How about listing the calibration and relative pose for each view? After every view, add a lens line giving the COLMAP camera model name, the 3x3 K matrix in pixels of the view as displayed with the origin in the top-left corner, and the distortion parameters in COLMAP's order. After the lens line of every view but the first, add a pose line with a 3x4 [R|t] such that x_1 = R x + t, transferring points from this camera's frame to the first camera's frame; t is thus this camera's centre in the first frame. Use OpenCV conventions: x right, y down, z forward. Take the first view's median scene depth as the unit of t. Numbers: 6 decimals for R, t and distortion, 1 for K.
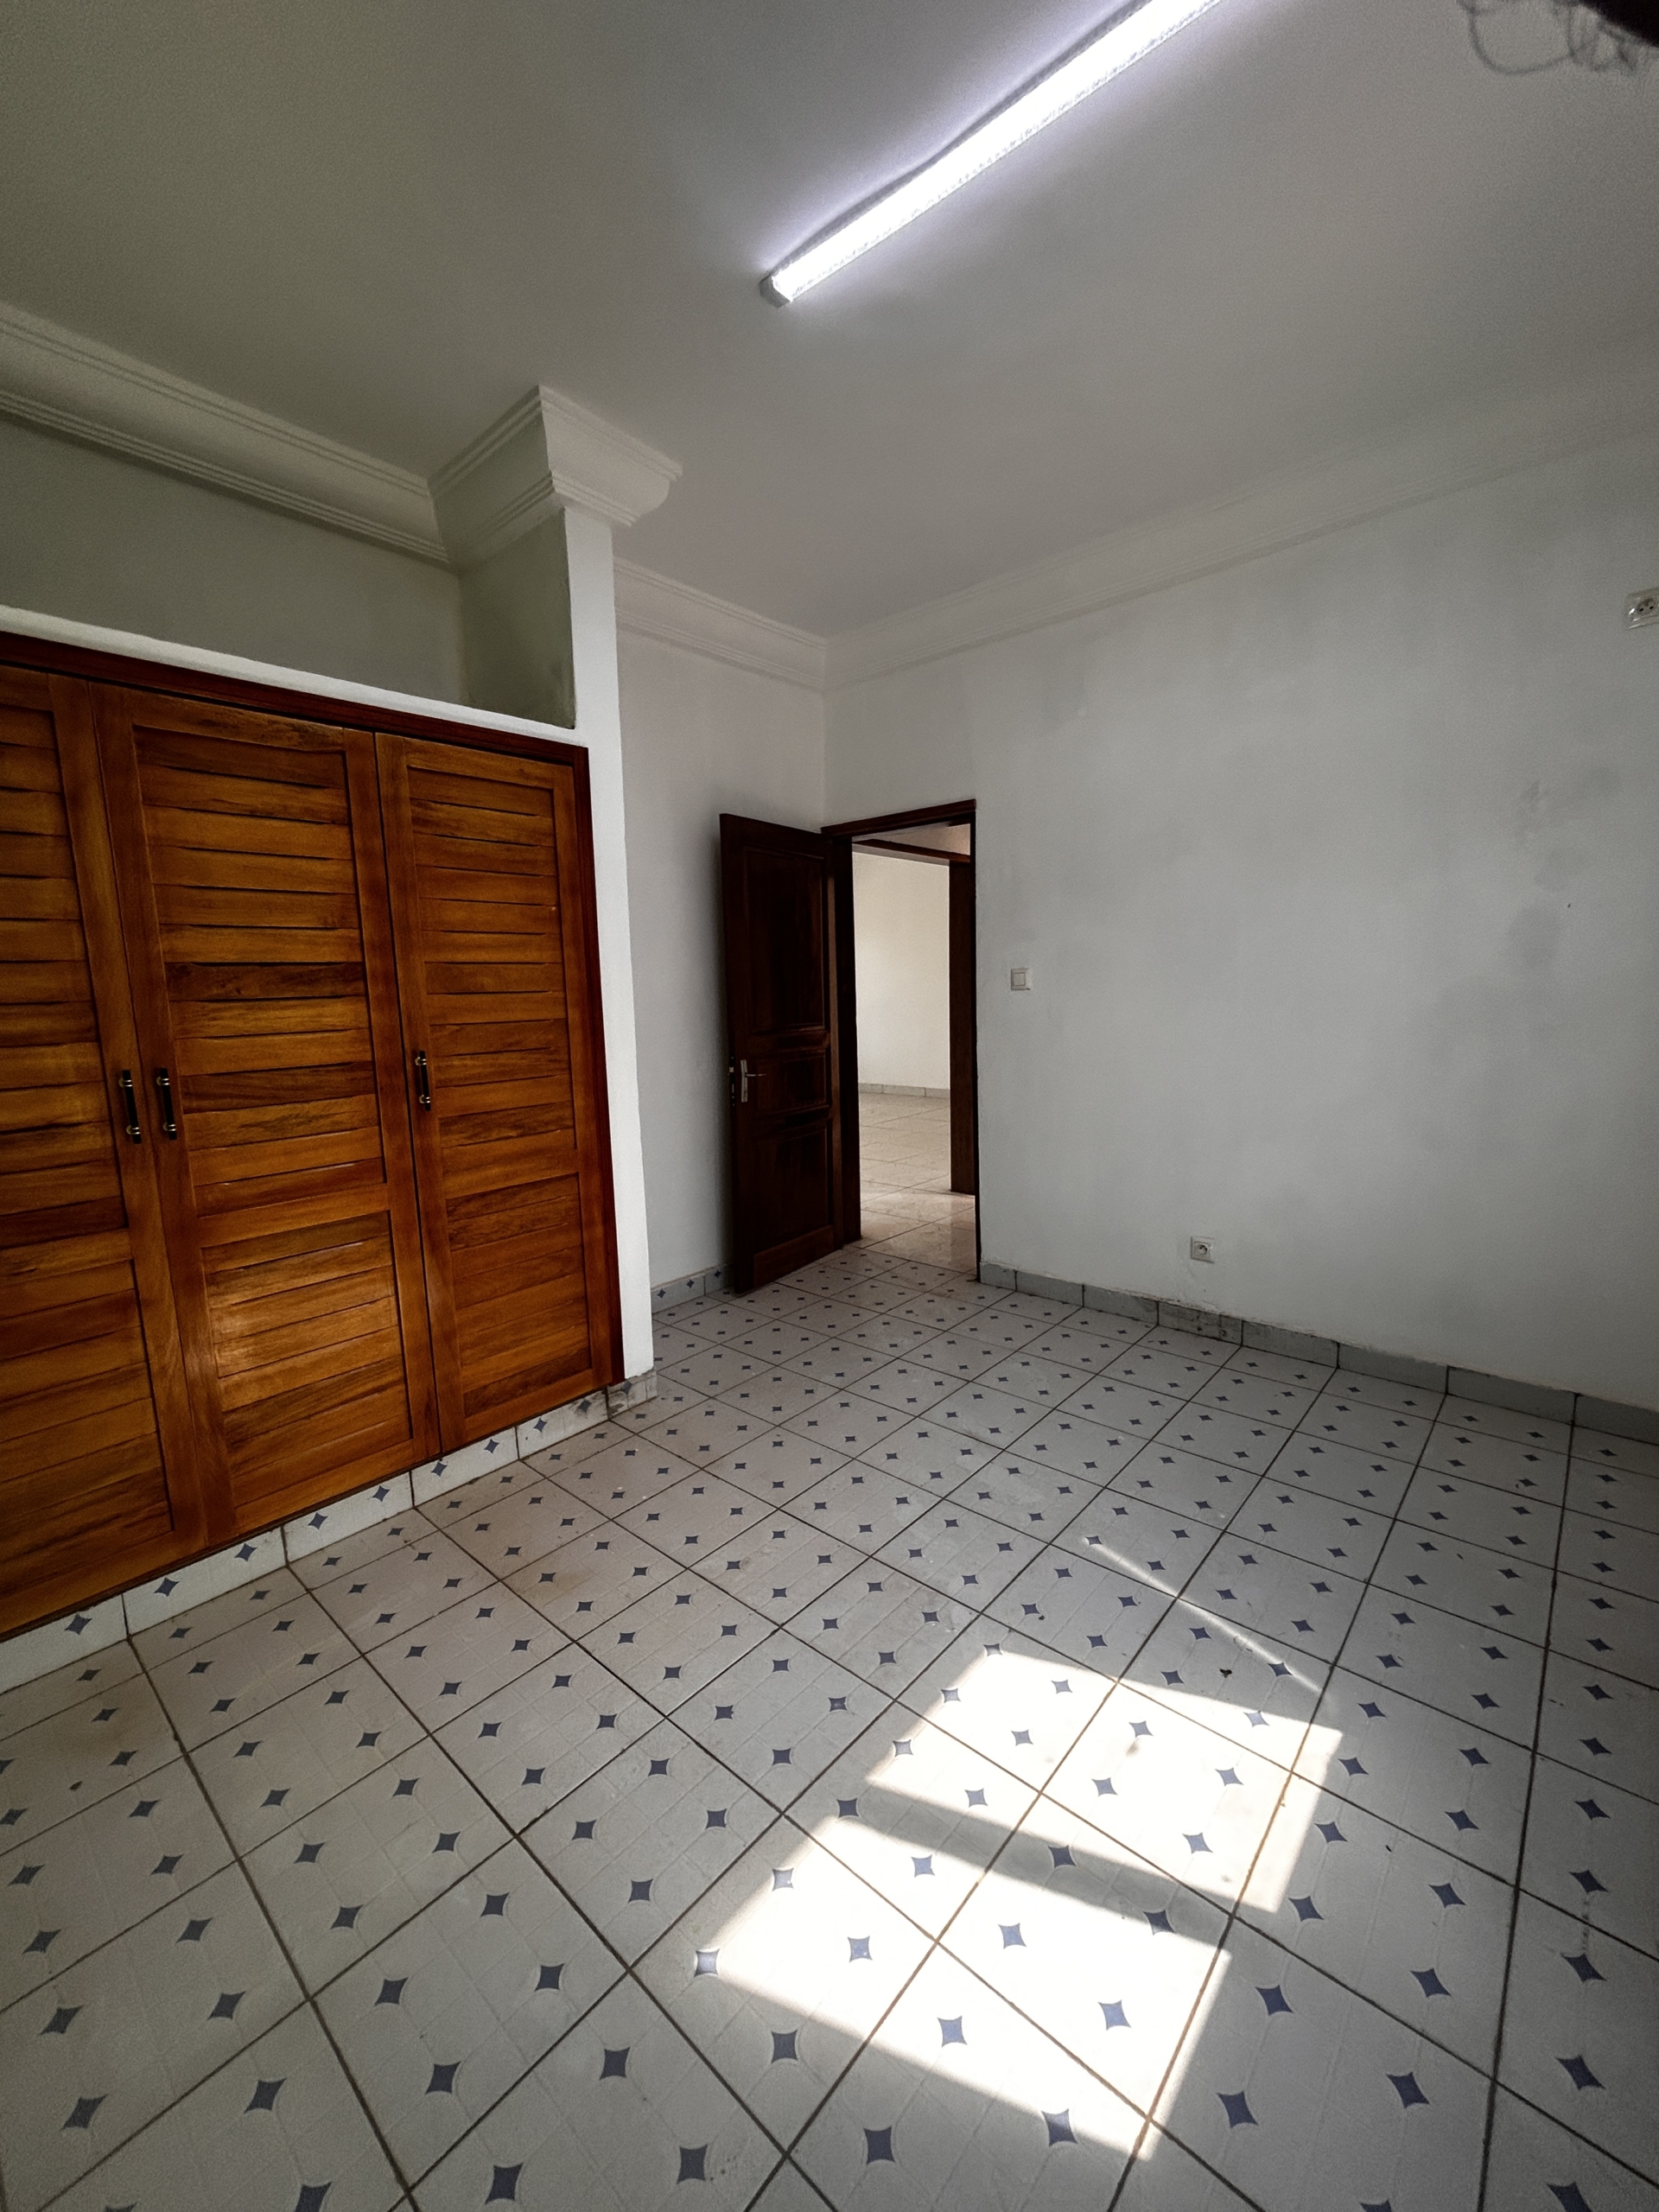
lens RADIAL K [[897.7, 0, 829.5], [0, 897.7, 1106.0], [0, 0, 1]] dist [-0.000720, 0.000957]
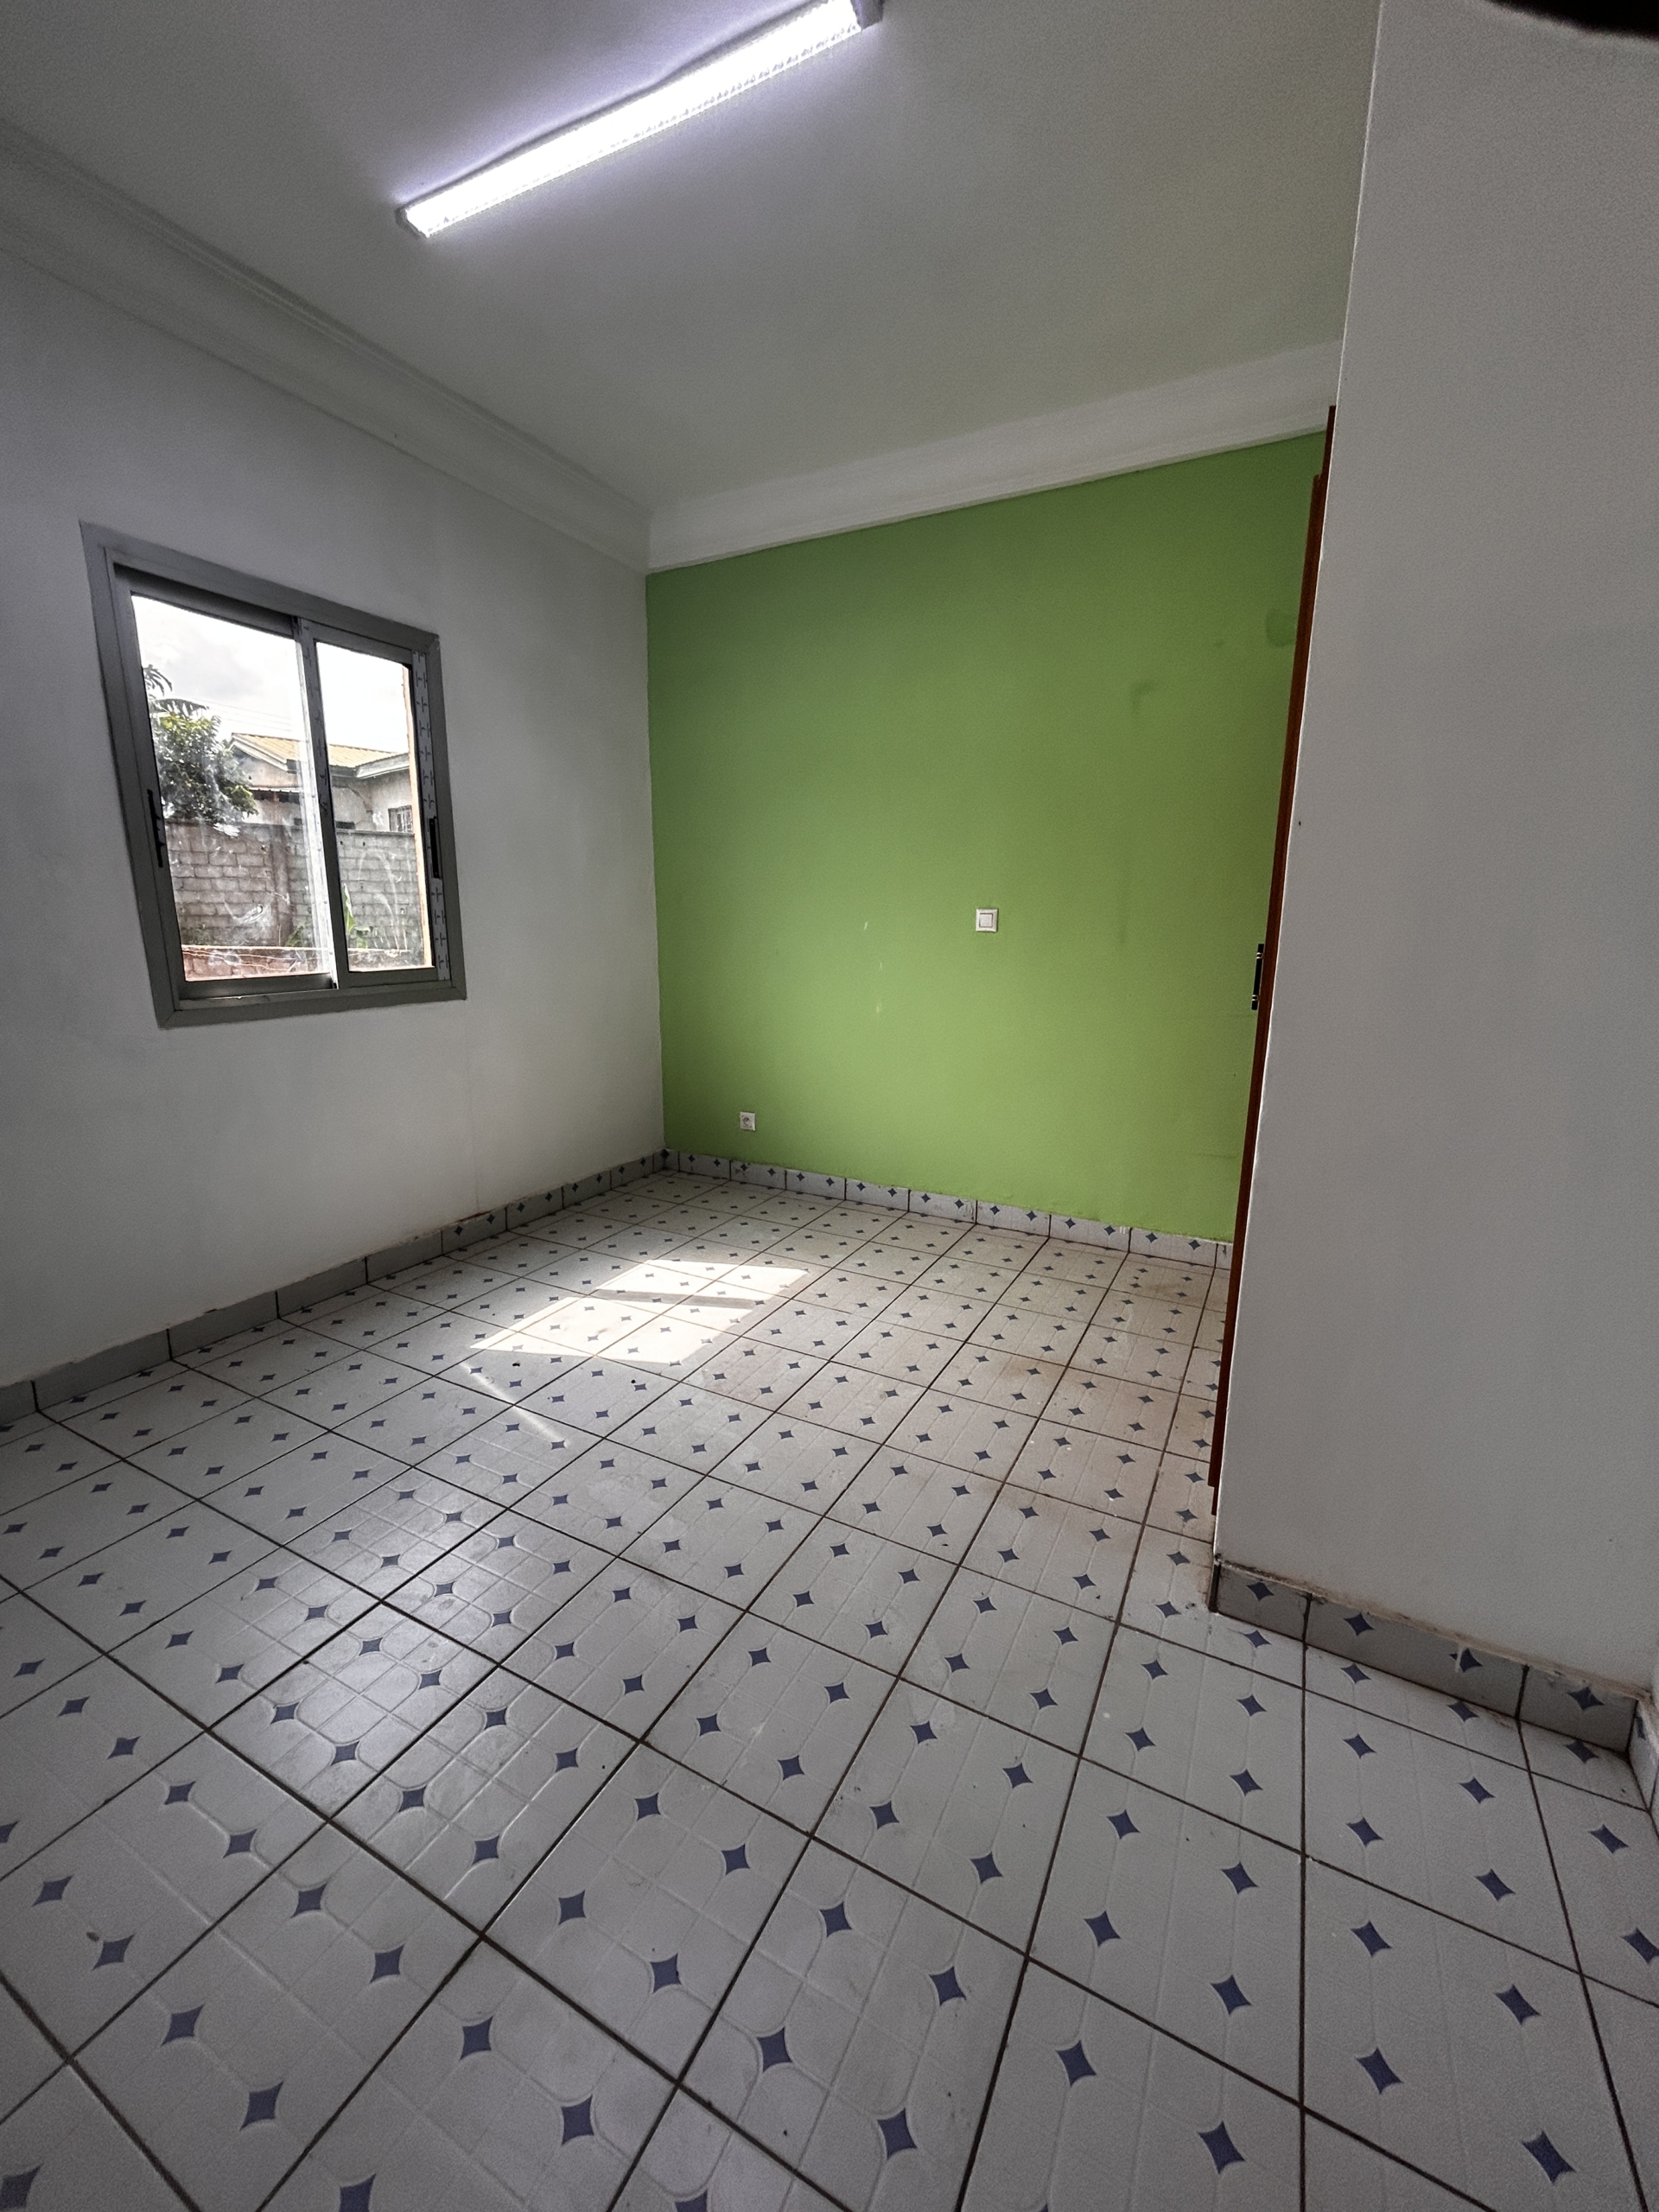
lens RADIAL K [[897.7, 0, 829.5], [0, 897.7, 1106.0], [0, 0, 1]] dist [-0.000720, 0.000957]
pose [[-0.971451, 0.069639, -0.226789, 0.218162], [-0.015258, 0.935629, 0.352656, -0.251703], [0.236748, 0.346048, -0.907855, 2.014135]]
